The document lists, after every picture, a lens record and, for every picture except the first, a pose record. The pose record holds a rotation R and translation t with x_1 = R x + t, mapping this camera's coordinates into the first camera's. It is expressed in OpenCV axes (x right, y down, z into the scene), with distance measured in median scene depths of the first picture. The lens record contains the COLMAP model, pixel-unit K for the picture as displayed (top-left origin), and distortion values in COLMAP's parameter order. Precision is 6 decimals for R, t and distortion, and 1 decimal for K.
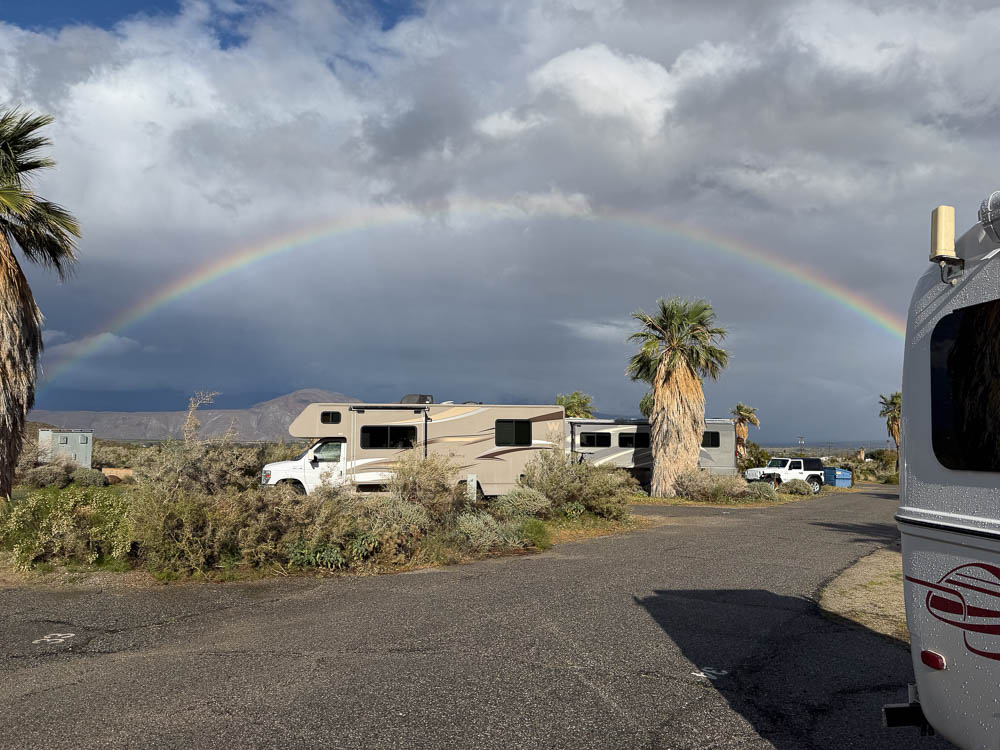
lens RADIAL K [[712.2, 0, 500.0], [0, 712.2, 375.0], [0, 0, 1]] dist [0.023611, -0.004952]
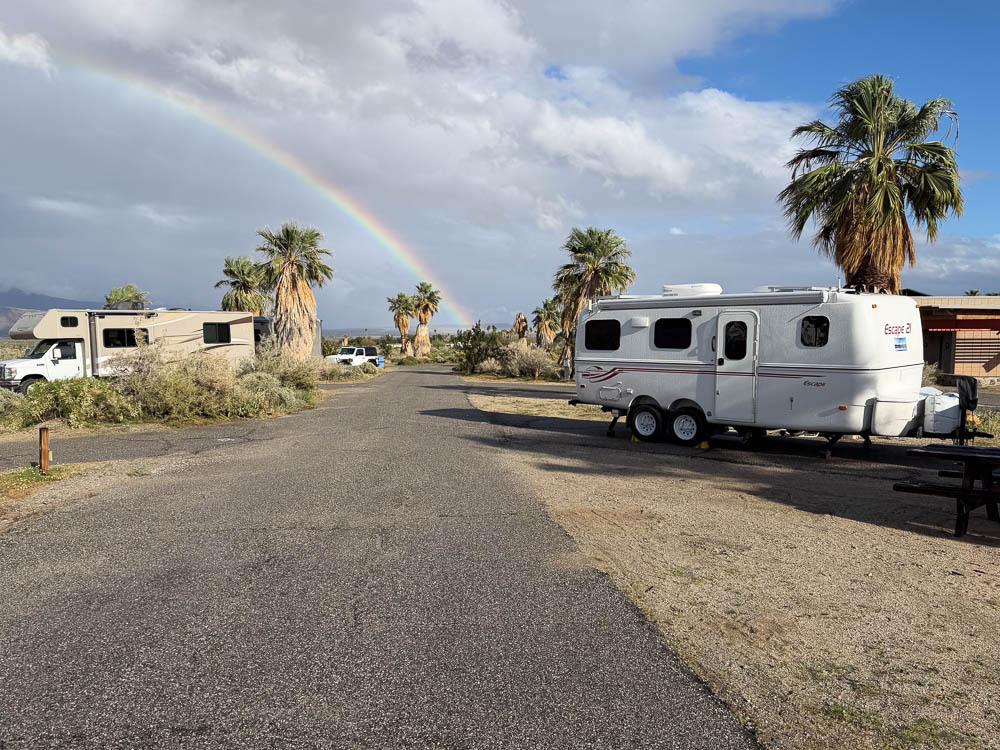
lens RADIAL K [[712.2, 0, 500.0], [0, 712.2, 375.0], [0, 0, 1]] dist [0.023611, -0.004952]
pose [[0.776370, -0.046208, 0.628581, -0.354795], [-0.051054, 0.989421, 0.135792, -0.040905], [-0.628206, -0.137516, 0.765798, -0.294696]]
